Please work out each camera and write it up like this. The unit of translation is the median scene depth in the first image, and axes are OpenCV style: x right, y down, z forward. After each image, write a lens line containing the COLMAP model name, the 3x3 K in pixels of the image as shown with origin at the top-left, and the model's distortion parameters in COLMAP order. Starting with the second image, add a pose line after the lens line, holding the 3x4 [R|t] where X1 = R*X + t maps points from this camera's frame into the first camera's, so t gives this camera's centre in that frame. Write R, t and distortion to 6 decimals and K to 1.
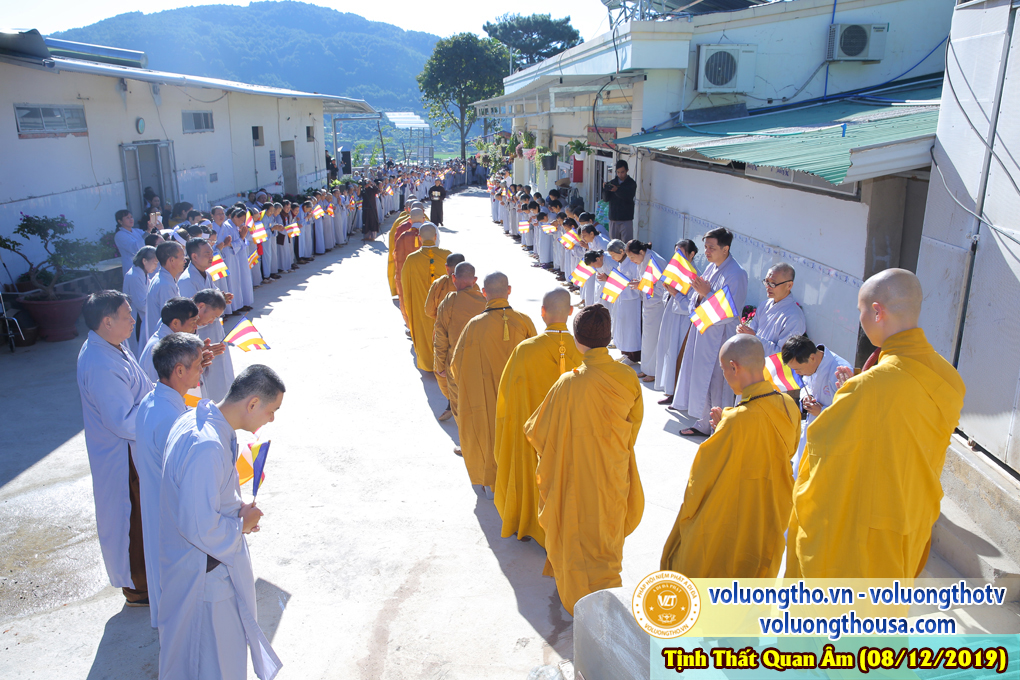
lens RADIAL K [[800.2, 0, 510.3], [0, 800.2, 338.8], [0, 0, 1]] dist [-0.086741, 0.103471]
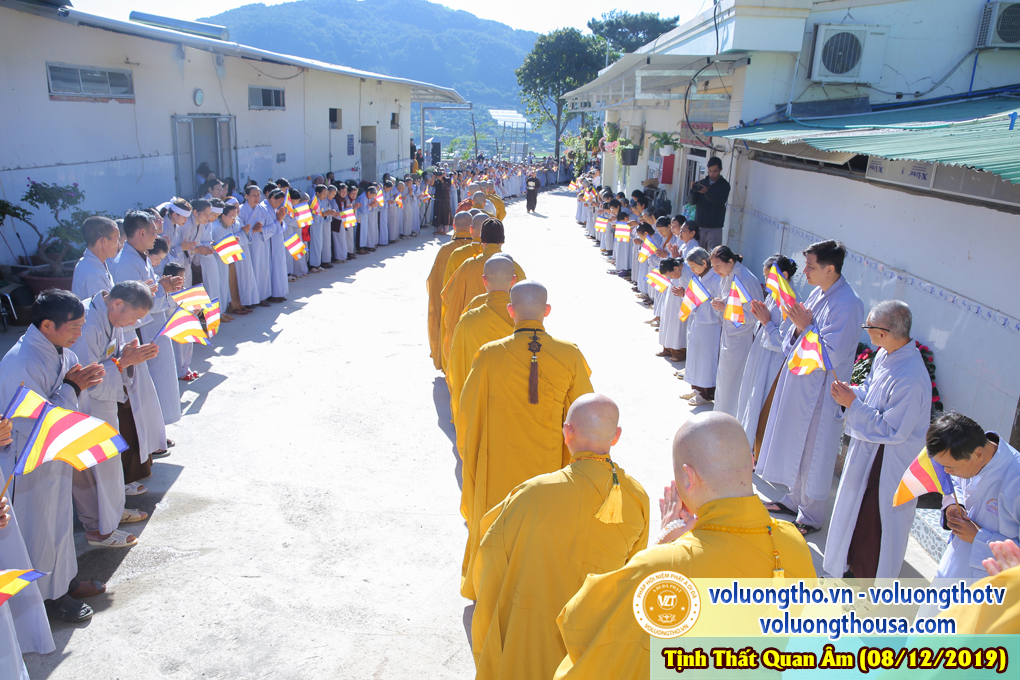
lens RADIAL K [[800.2, 0, 507.1], [0, 800.2, 338.7], [0, 0, 1]] dist [-0.086741, 0.103471]
pose [[0.990933, 0.074337, -0.111922, 0.025123], [-0.074413, 0.997221, 0.003506, -0.013559], [0.111872, 0.004854, 0.993711, 0.109252]]
